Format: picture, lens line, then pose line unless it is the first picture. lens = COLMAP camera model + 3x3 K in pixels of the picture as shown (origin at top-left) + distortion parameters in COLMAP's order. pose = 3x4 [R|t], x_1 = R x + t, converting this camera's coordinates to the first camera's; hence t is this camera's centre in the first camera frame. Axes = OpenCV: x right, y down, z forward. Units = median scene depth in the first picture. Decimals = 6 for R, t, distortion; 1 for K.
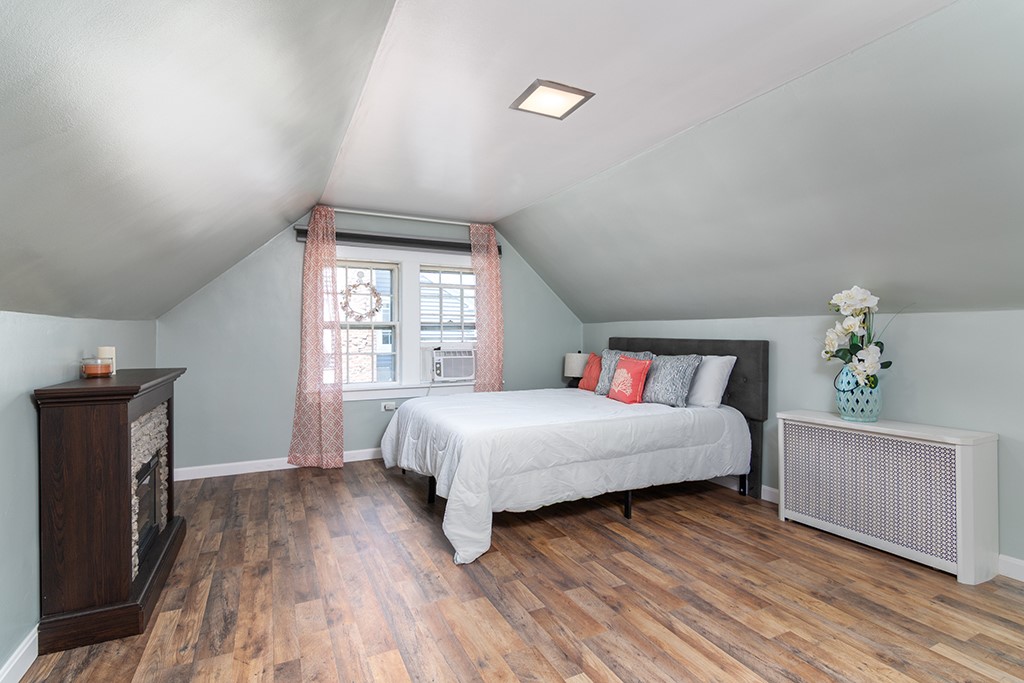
lens RADIAL K [[489.6, 0, 506.8], [0, 489.6, 340.0], [0, 0, 1]] dist [-0.005845, 0.000784]
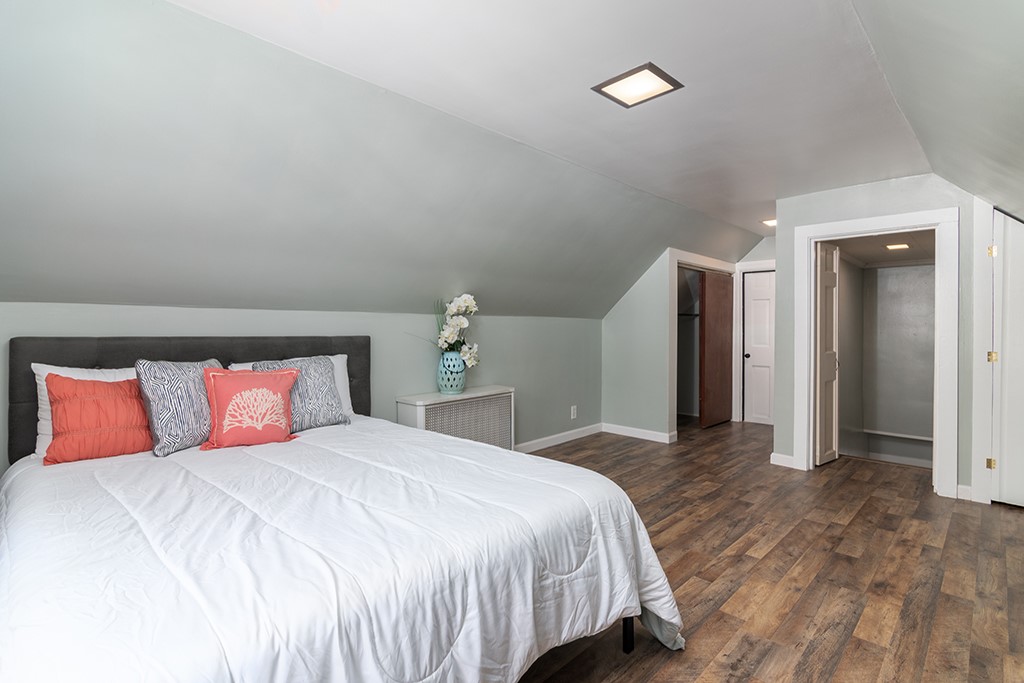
lens RADIAL K [[489.6, 0, 504.9], [0, 489.6, 338.5], [0, 0, 1]] dist [-0.005845, 0.000784]
pose [[-0.324559, -0.025817, 0.945513, -0.808222], [0.003336, 0.999590, 0.028439, -0.034595], [-0.945860, 0.012384, -0.324339, 1.722330]]
